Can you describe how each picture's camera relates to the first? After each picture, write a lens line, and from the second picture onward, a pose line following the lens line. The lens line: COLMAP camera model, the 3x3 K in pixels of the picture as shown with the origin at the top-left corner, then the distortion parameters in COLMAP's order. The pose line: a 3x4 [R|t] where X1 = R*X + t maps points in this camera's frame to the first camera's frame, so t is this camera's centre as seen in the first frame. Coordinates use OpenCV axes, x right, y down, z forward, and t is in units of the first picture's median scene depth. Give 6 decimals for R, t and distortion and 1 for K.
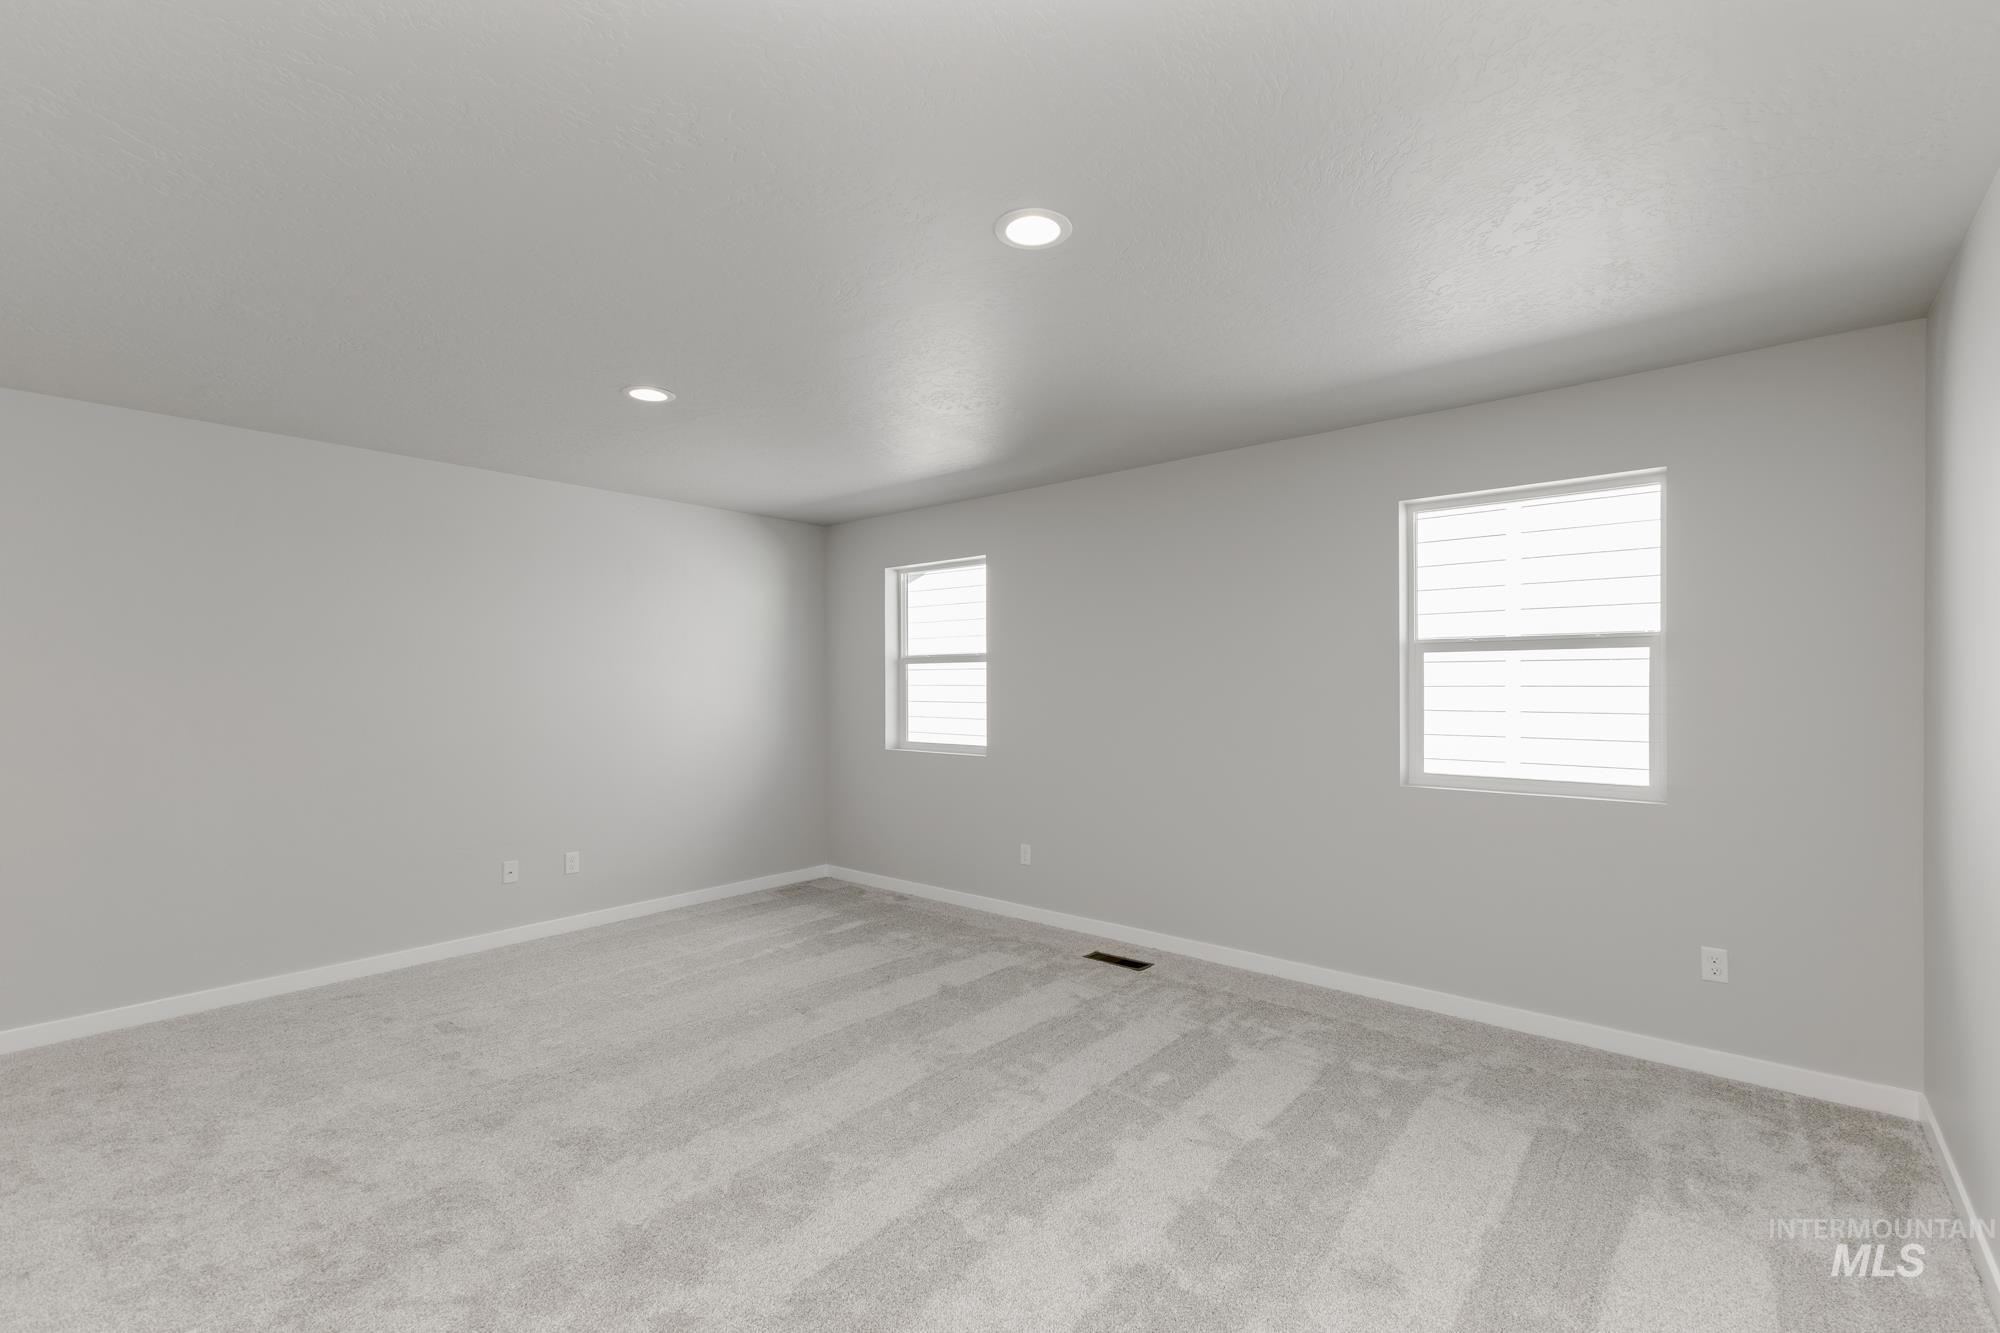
lens RADIAL K [[868.8, 0, 996.4], [0, 868.8, 678.7], [0, 0, 1]] dist [-0.003928, 0.000178]
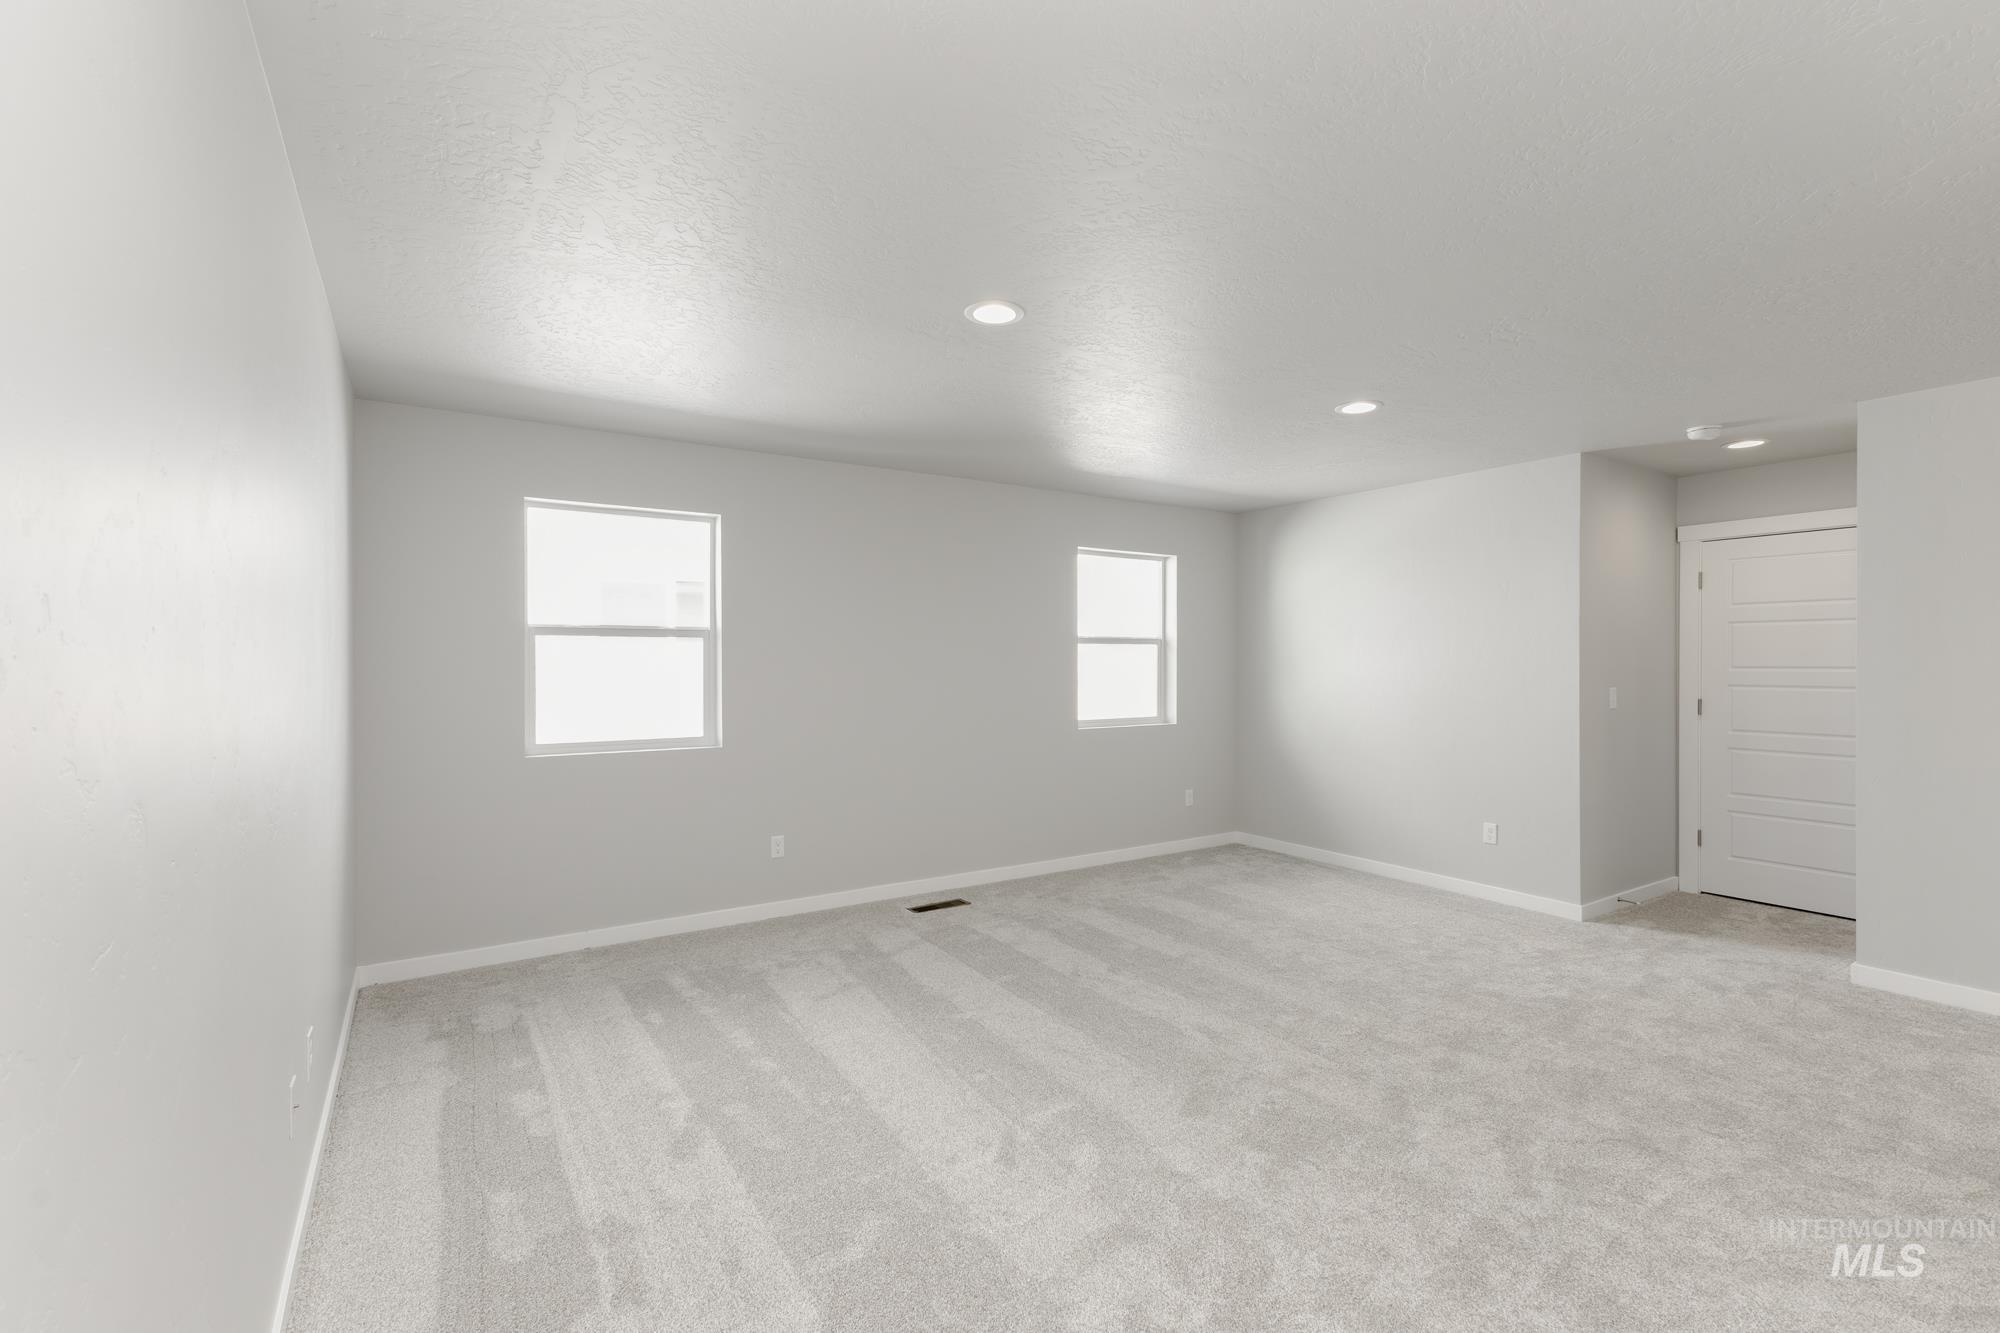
lens RADIAL K [[868.8, 0, 992.2], [0, 868.8, 664.2], [0, 0, 1]] dist [-0.003928, 0.000178]
pose [[0.296428, 0.002290, 0.955053, -0.790769], [-0.001118, 0.999997, -0.002051, 0.008713], [-0.955055, -0.000460, 0.296429, 0.508160]]
